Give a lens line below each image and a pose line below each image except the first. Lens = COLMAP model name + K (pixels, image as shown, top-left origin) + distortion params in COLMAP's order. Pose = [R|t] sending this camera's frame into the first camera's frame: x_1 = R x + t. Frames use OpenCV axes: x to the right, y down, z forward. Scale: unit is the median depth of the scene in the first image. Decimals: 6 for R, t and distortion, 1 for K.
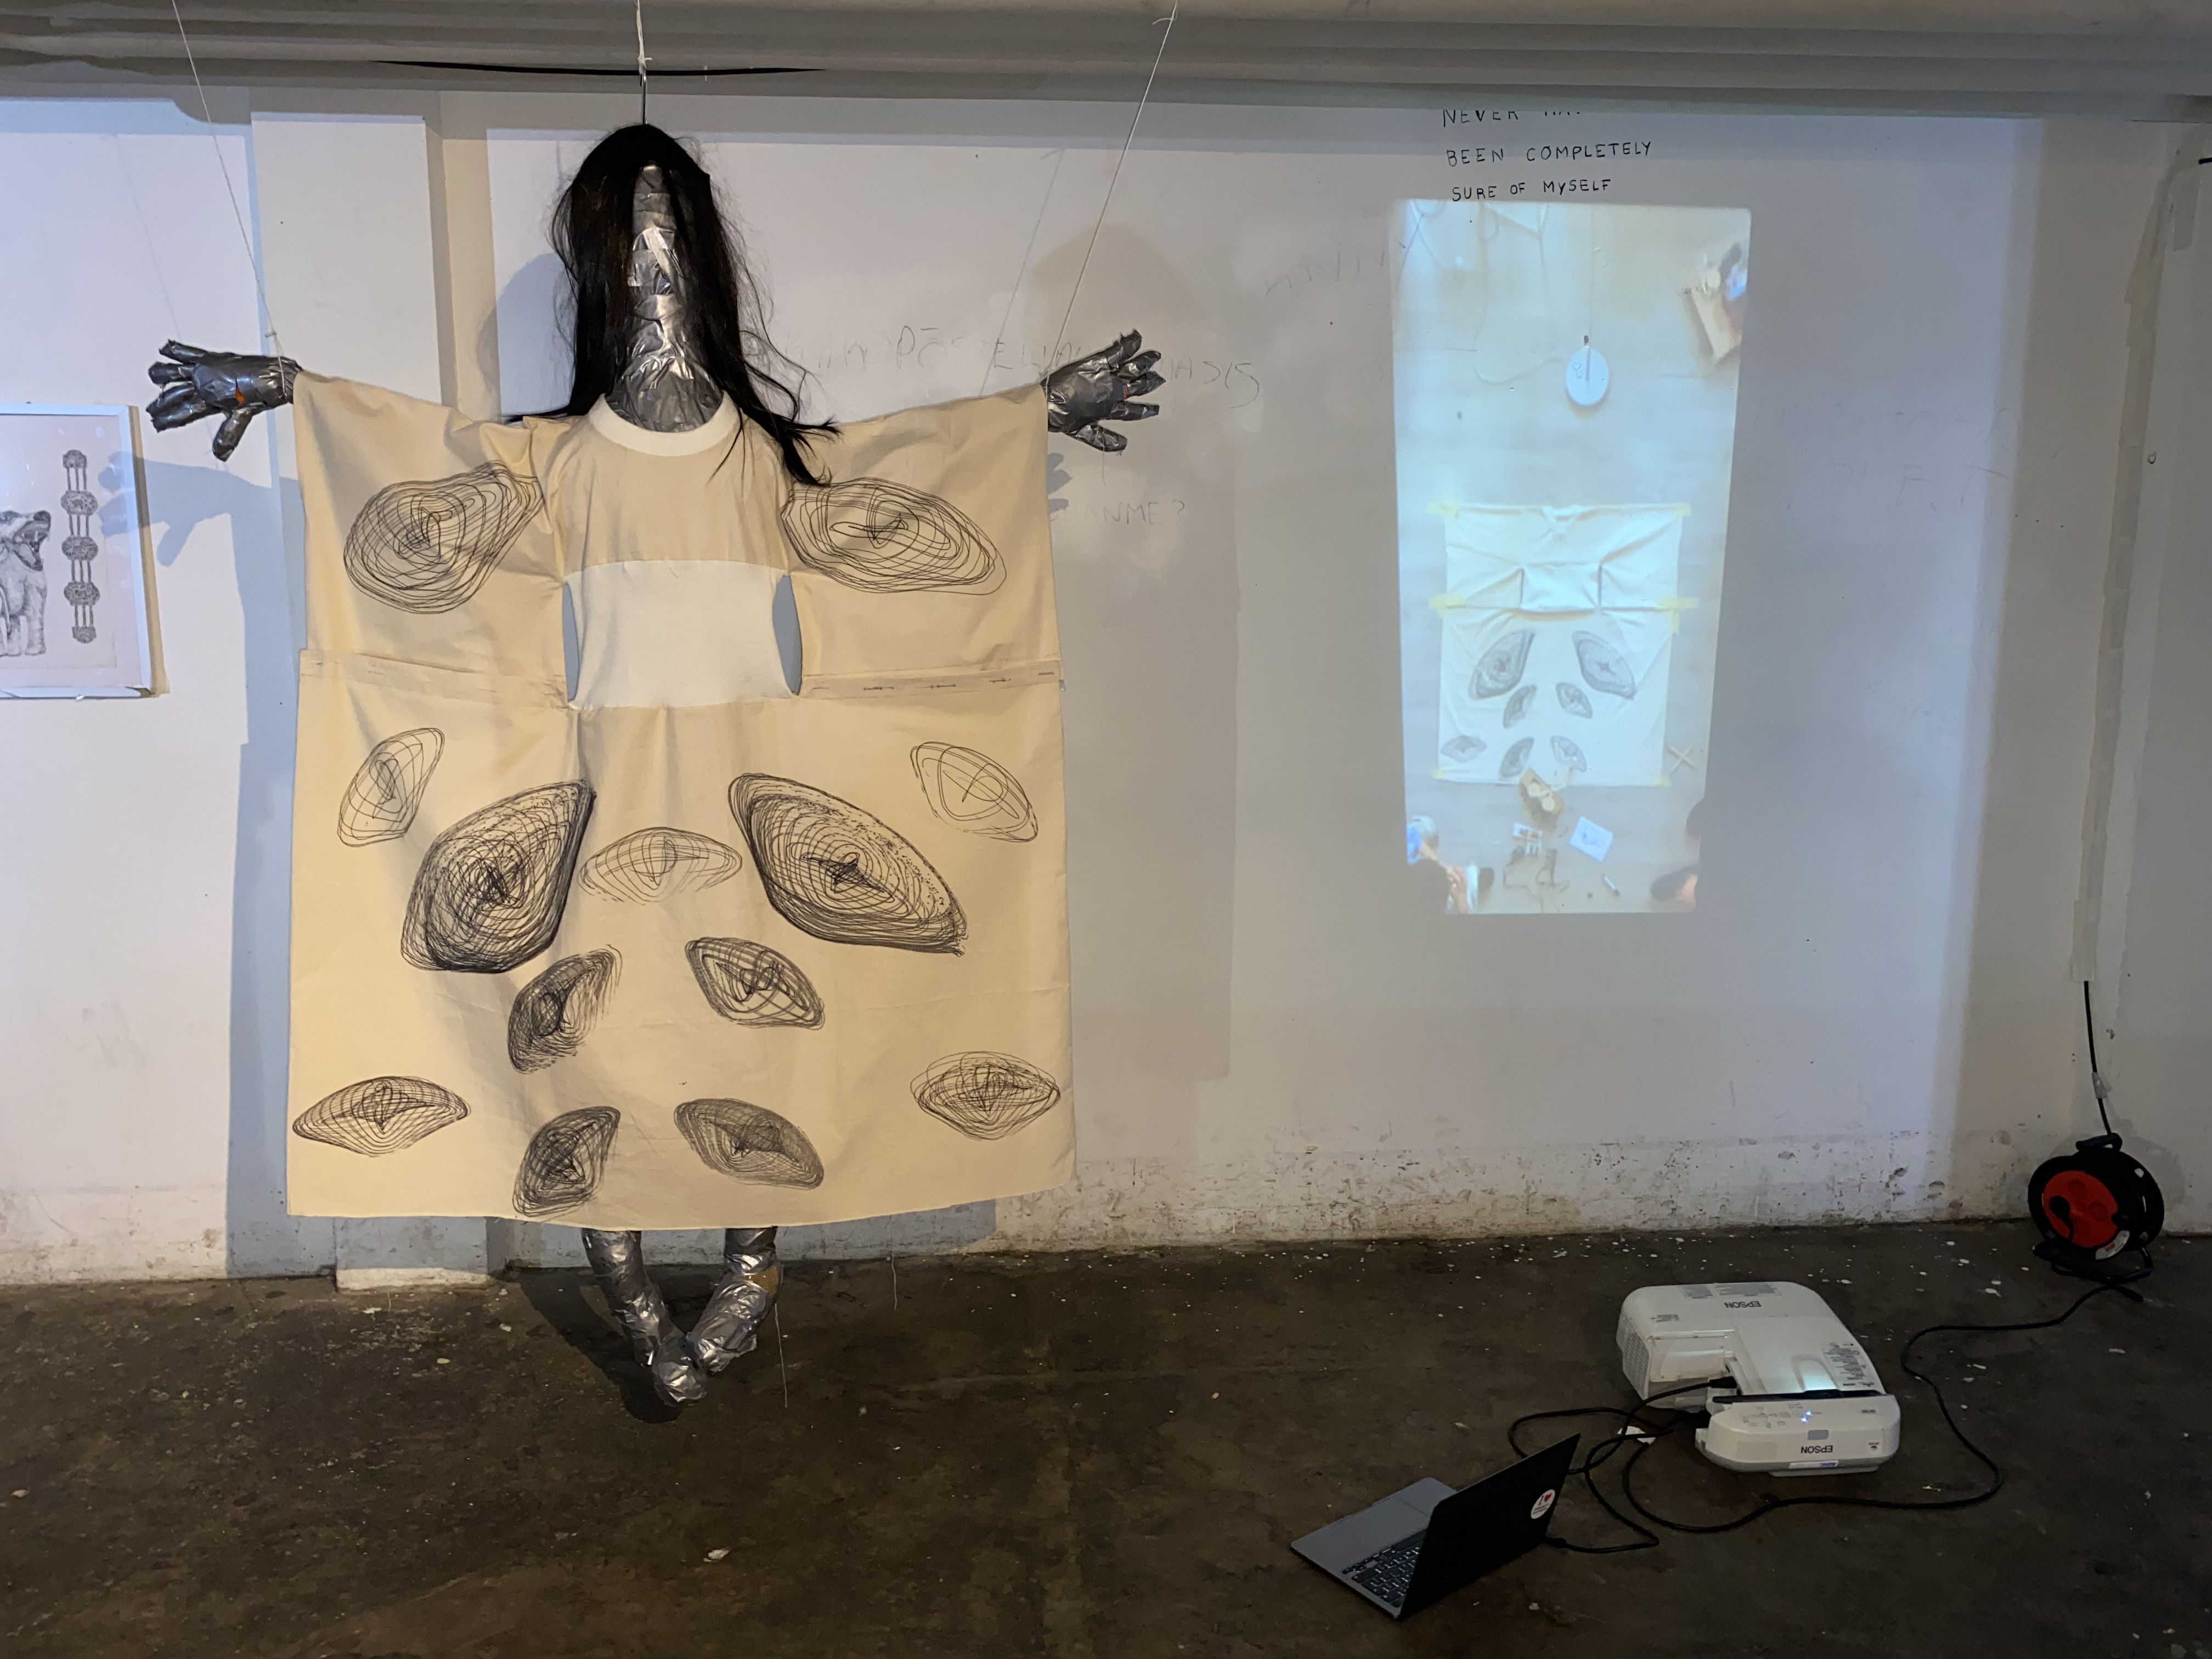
lens RADIAL K [[1673.3, 0, 1105.4], [0, 1673.3, 836.4], [0, 0, 1]] dist [-0.004610, -0.004640]
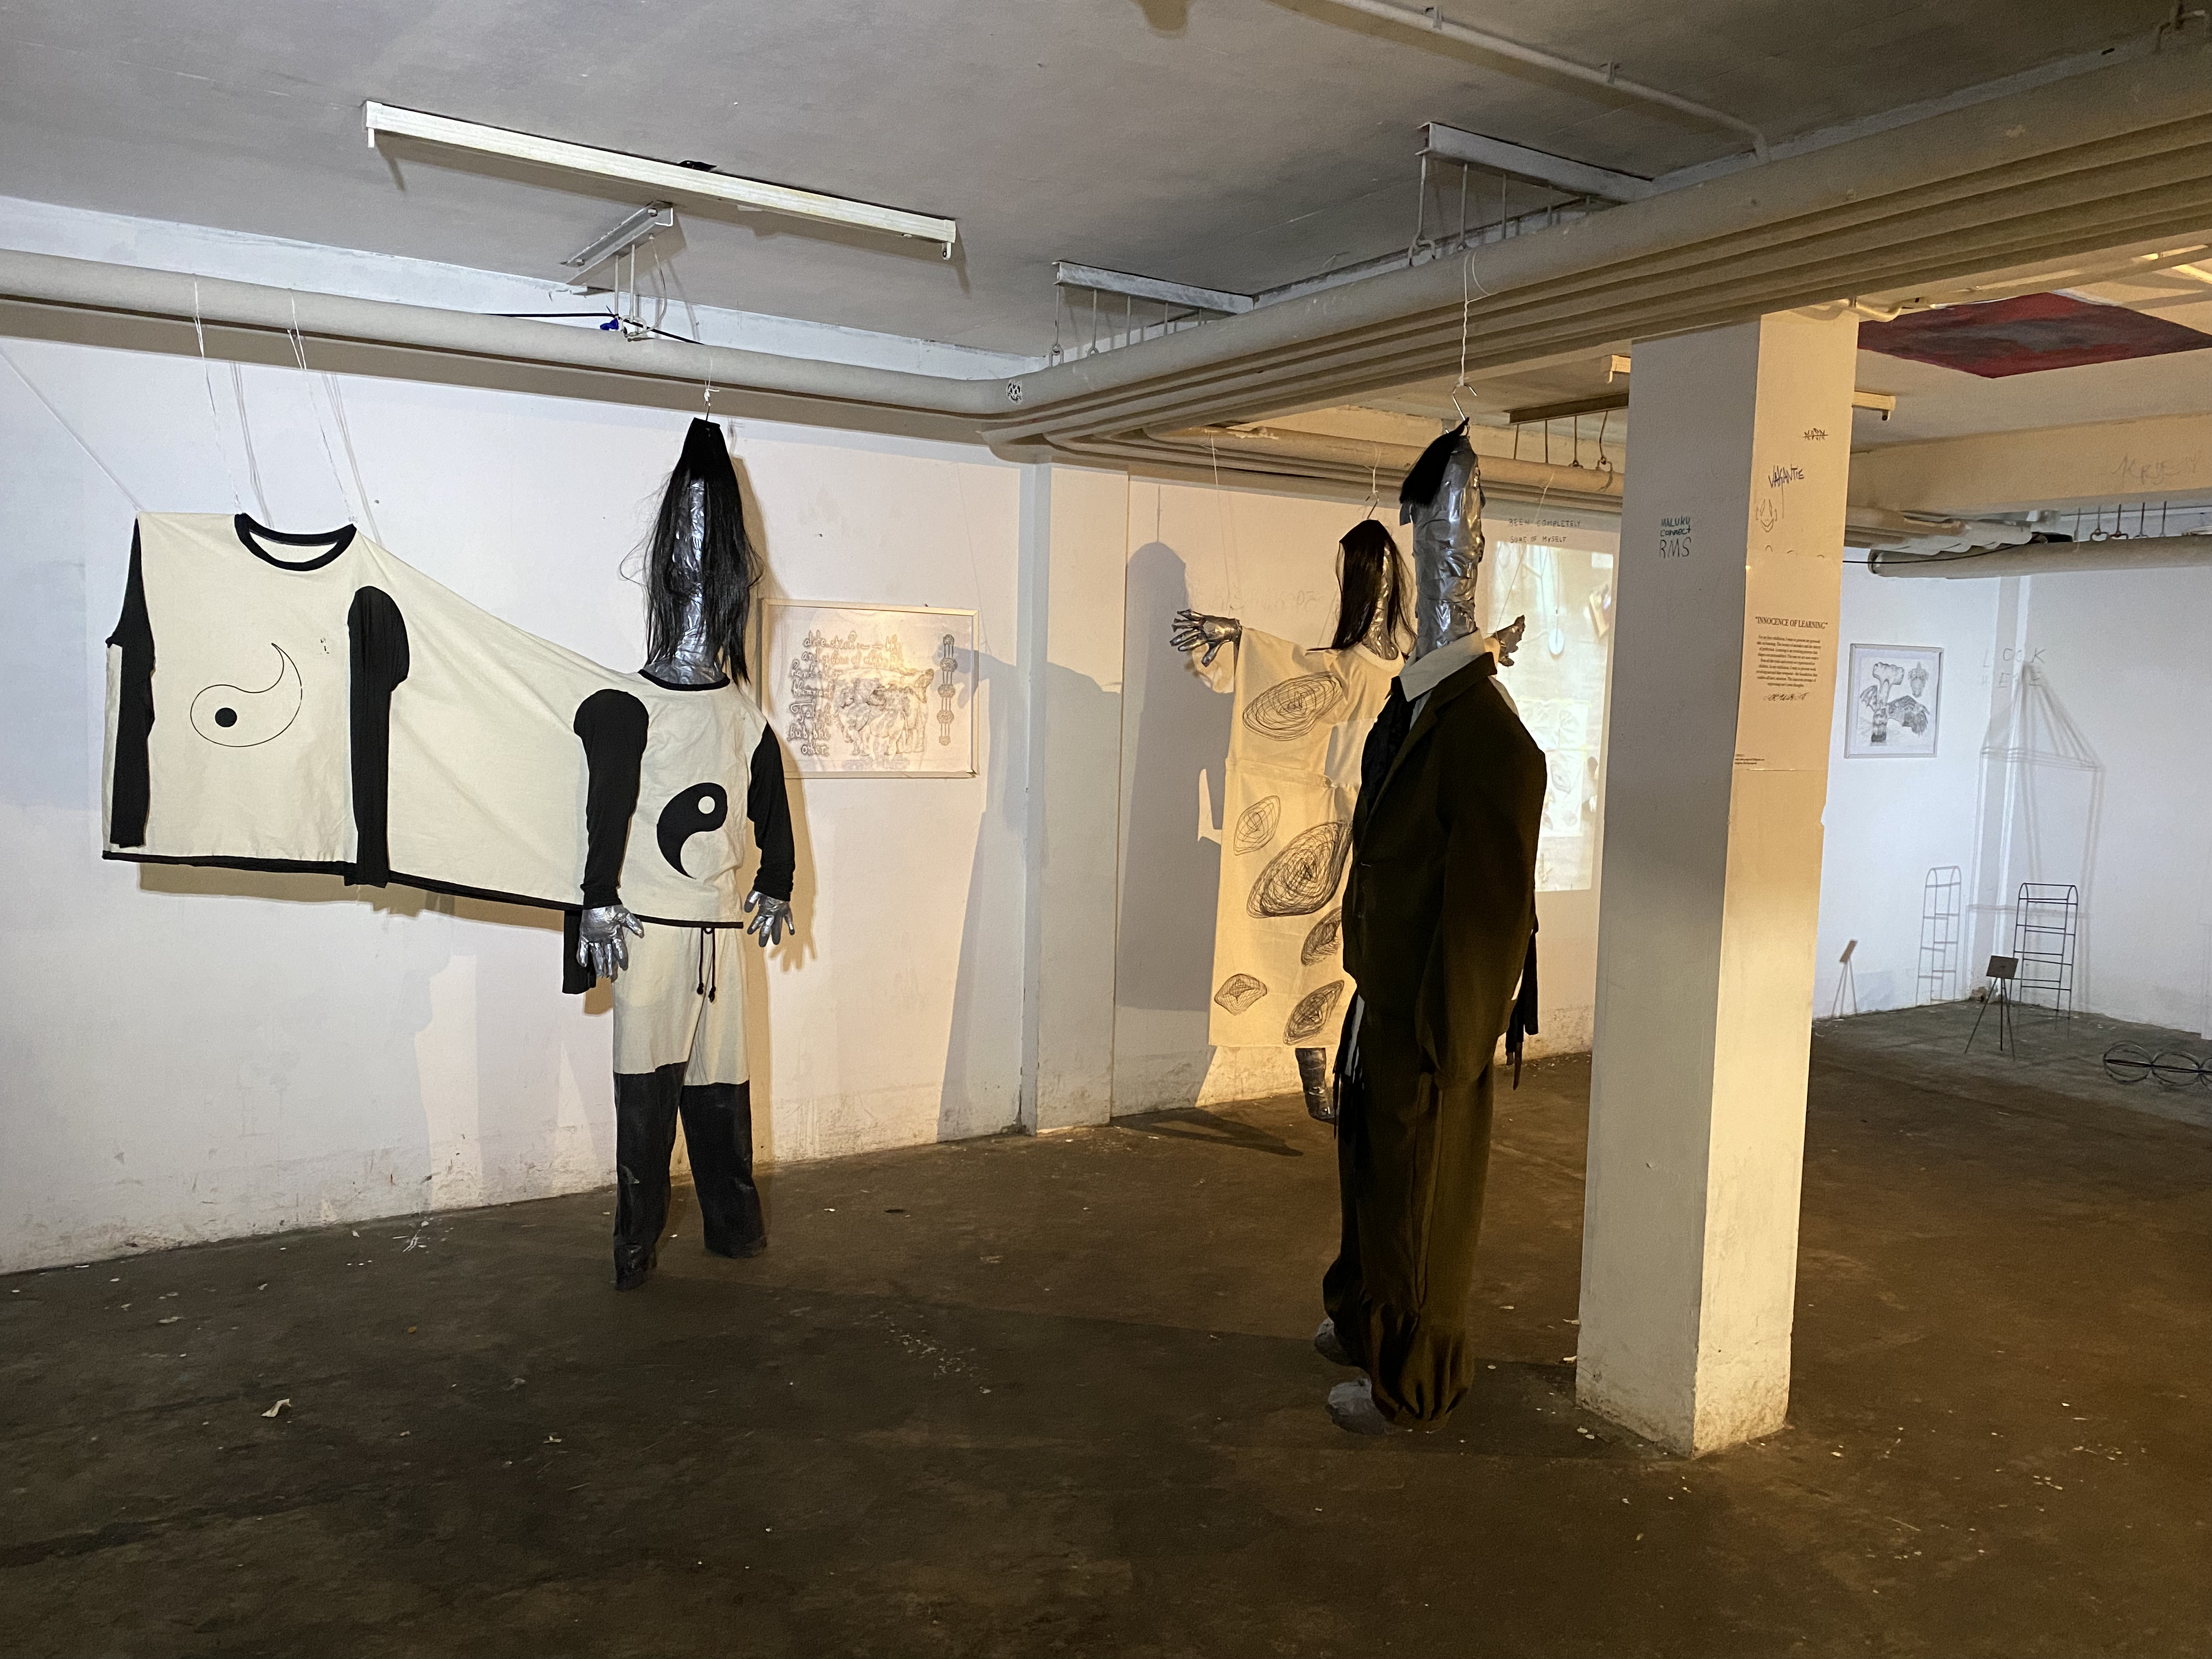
lens RADIAL K [[1673.3, 0, 1105.3], [0, 1673.3, 824.9], [0, 0, 1]] dist [-0.004610, -0.004640]
pose [[0.860045, -0.000041, 0.510218, -1.584867], [0.040338, 0.996875, -0.067914, 0.097972], [-0.508621, 0.078990, 0.857359, -0.629144]]
